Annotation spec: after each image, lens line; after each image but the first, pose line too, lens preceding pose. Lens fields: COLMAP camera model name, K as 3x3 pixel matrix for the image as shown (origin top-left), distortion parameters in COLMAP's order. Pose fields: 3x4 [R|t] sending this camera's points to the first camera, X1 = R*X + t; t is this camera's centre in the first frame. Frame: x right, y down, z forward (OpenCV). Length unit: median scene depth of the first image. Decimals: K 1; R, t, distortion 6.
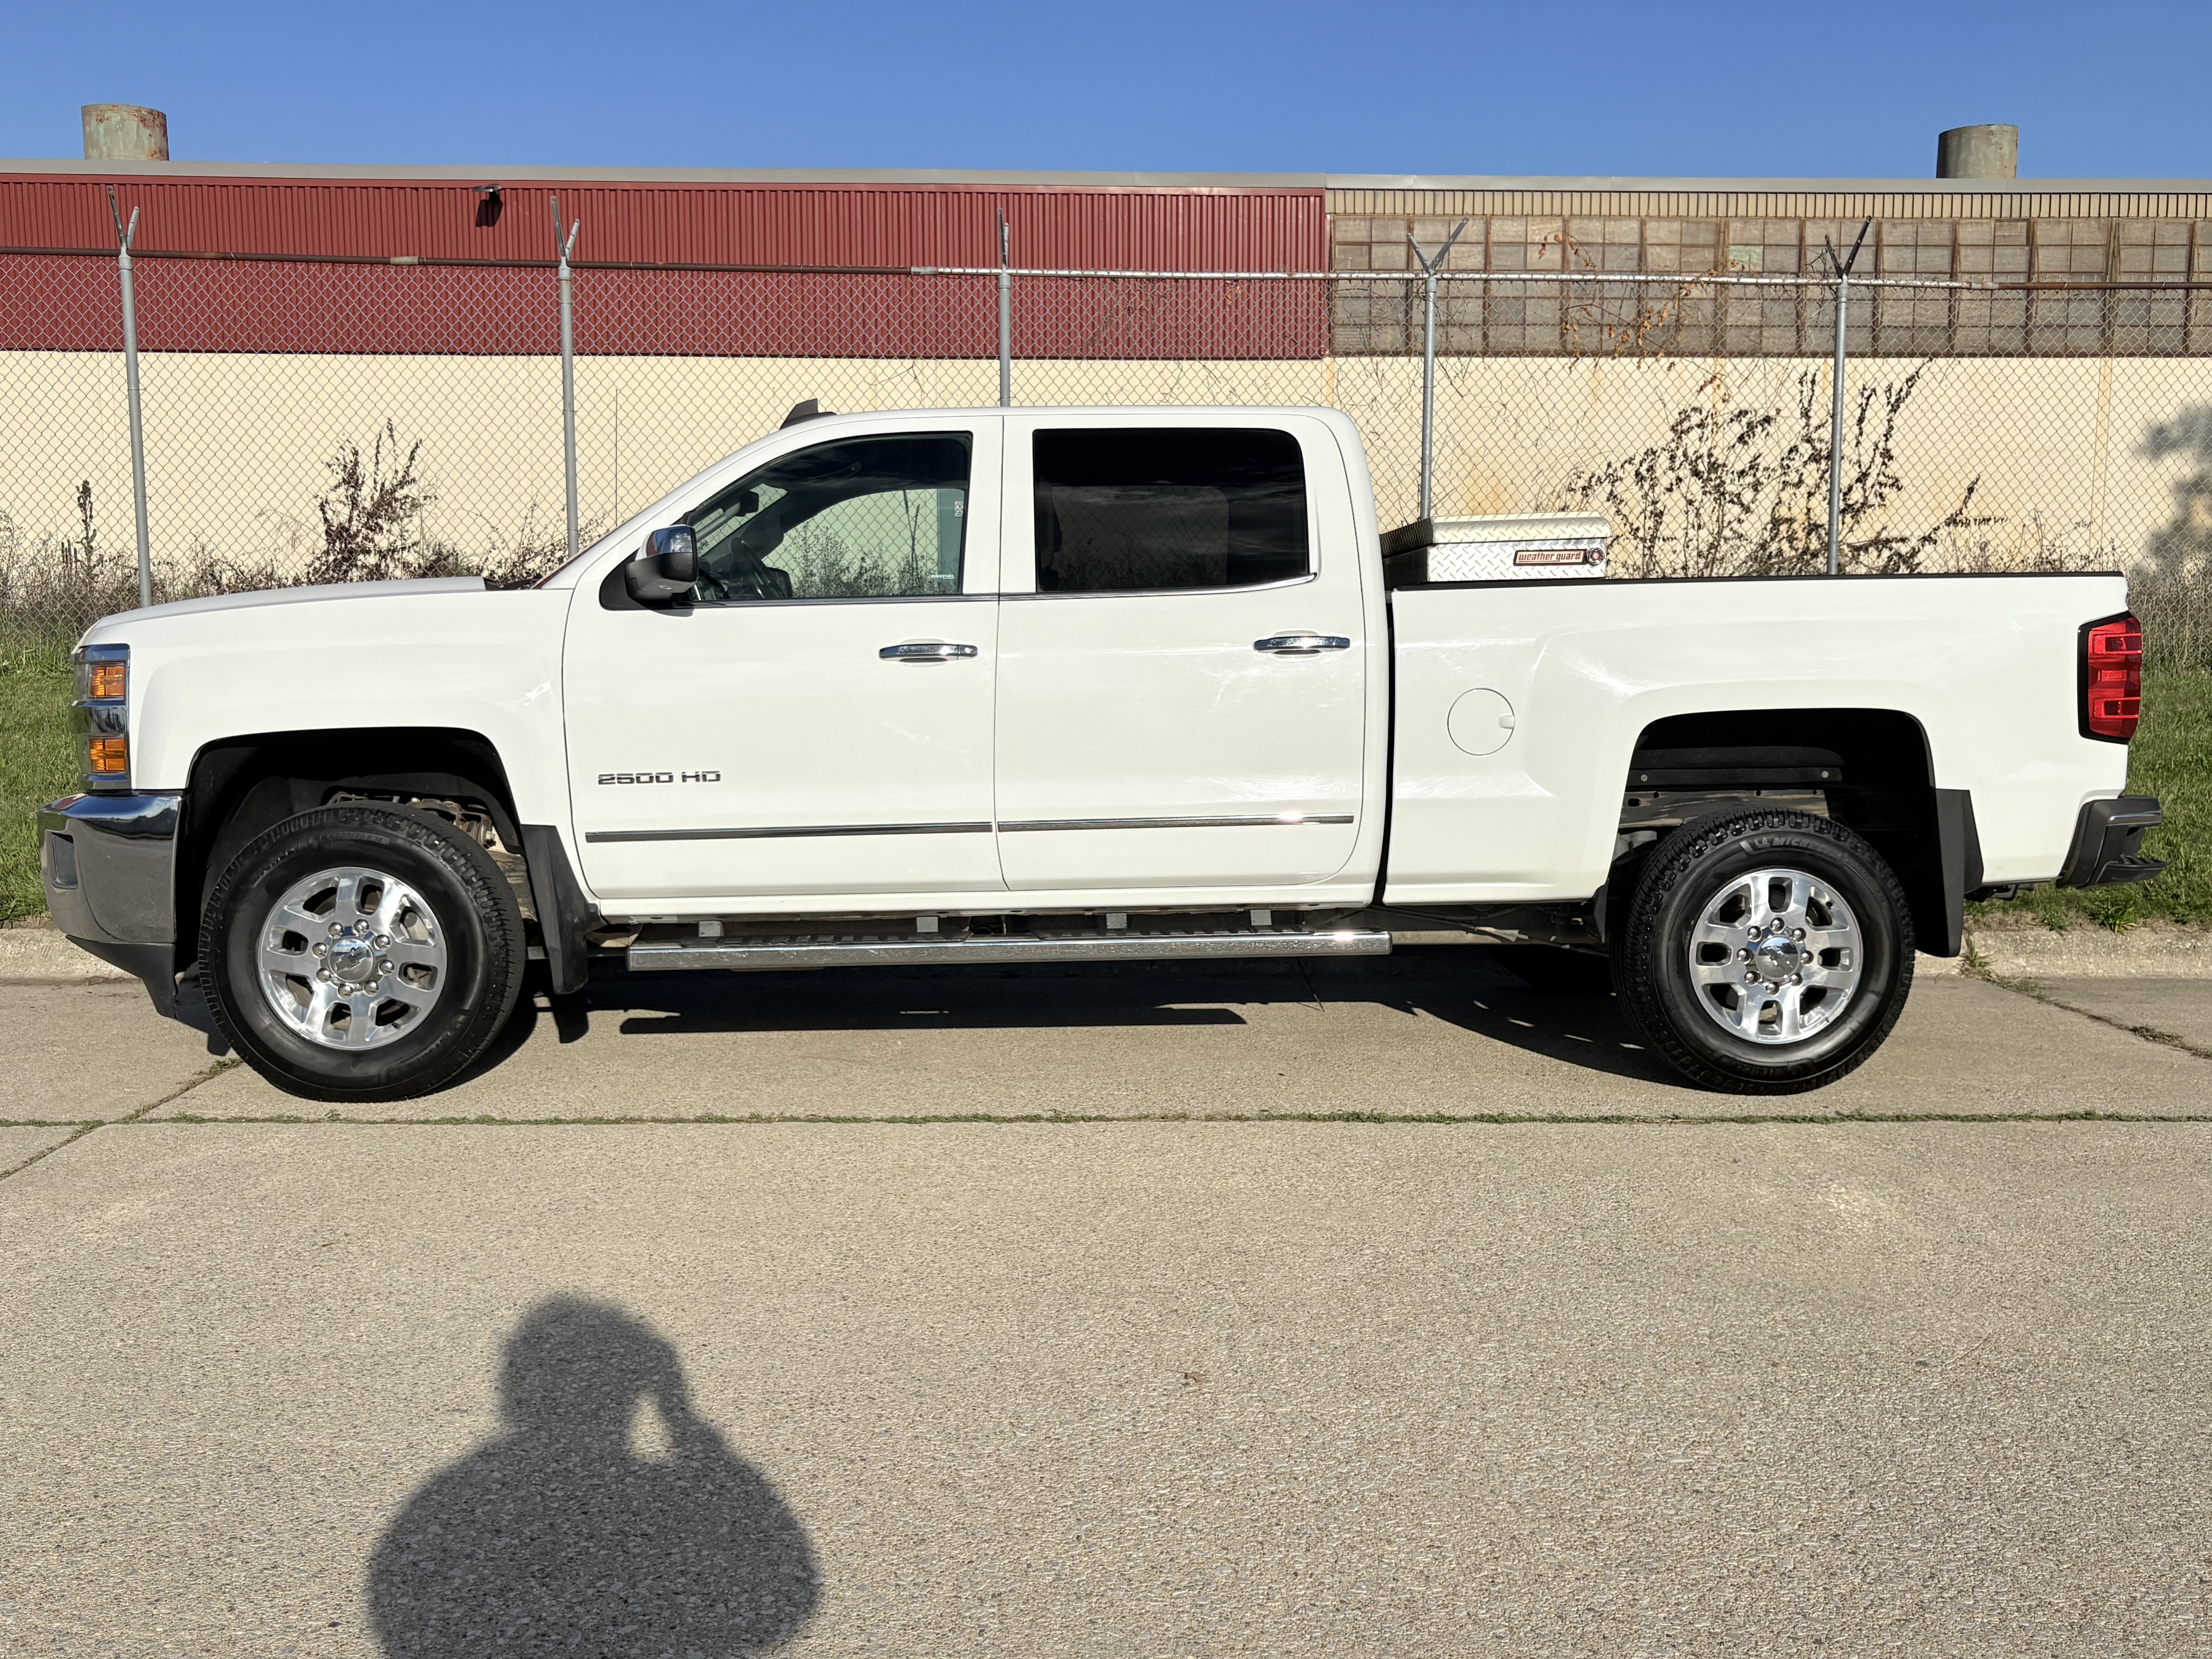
lens RADIAL K [[2006.5, 0, 1106.0], [0, 2006.5, 829.5], [0, 0, 1]] dist [0.144119, -0.262362]
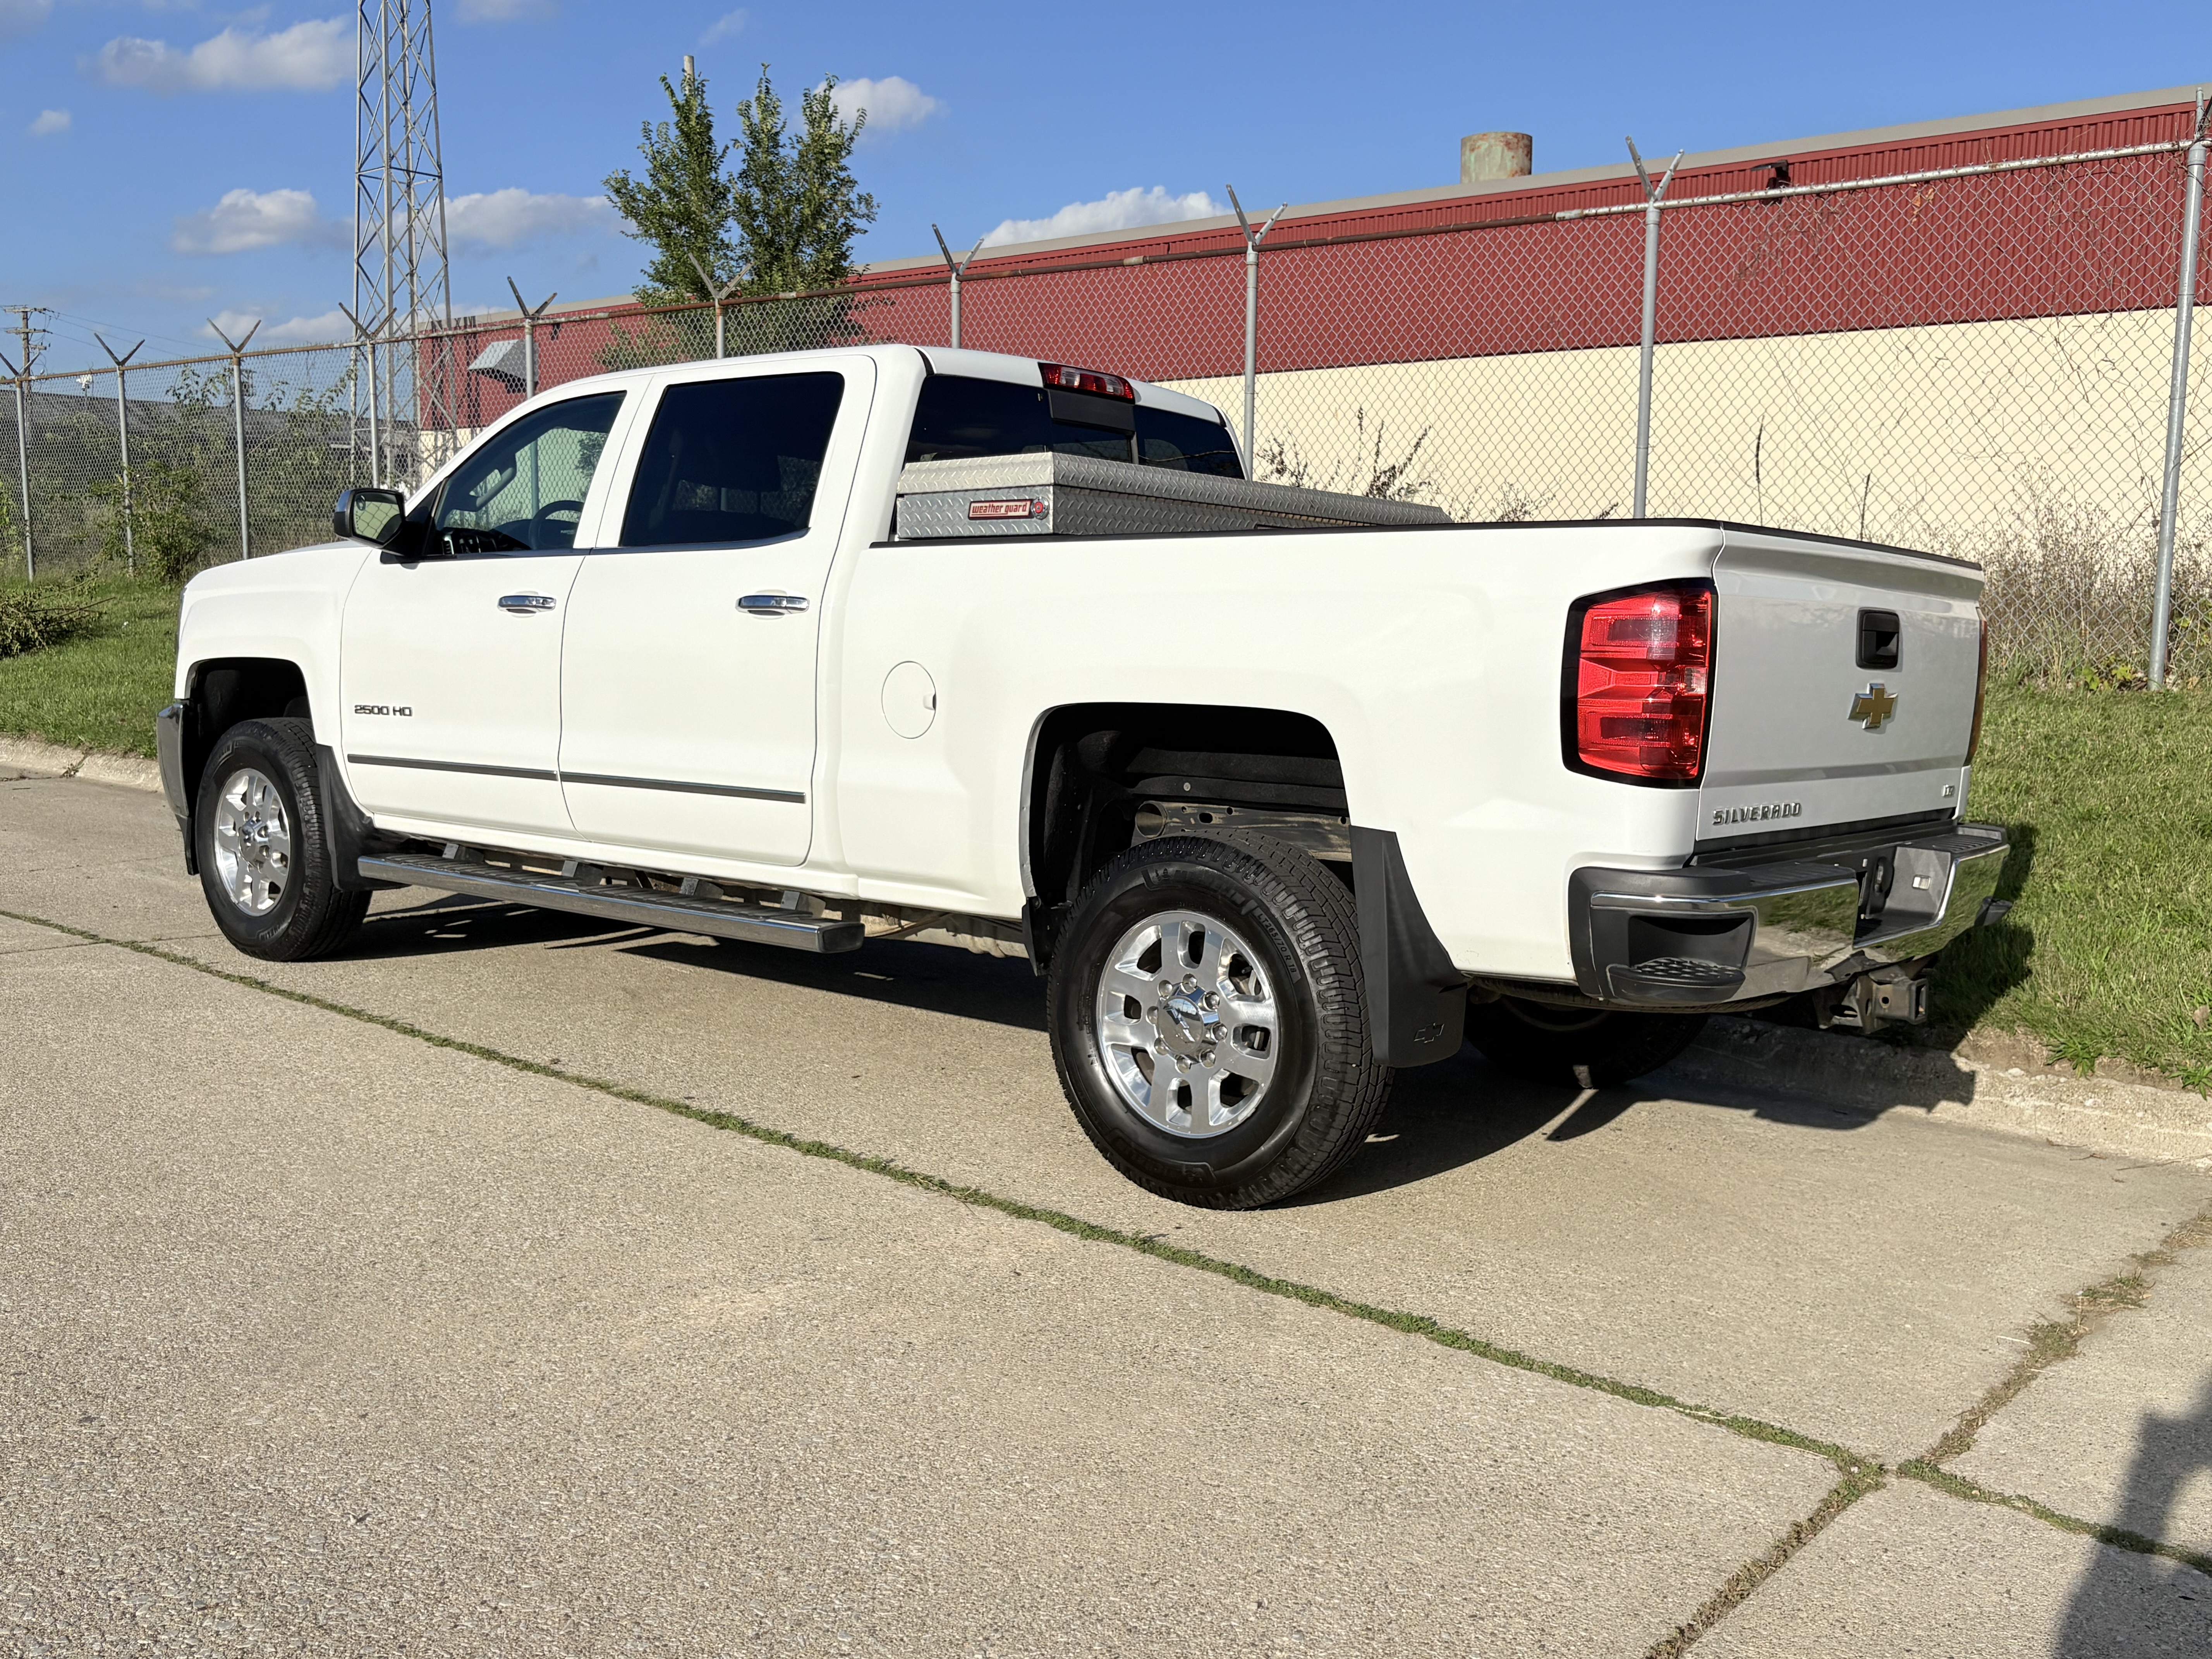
lens RADIAL K [[2007.1, 0, 1106.0], [0, 2007.1, 829.5], [0, 0, 1]] dist [-0.008203, 0.001326]
pose [[0.740681, 0.093652, -0.665298, 0.803779], [-0.088180, 0.995222, 0.041923, -0.040179], [0.666045, 0.027614, 0.745400, 0.410300]]
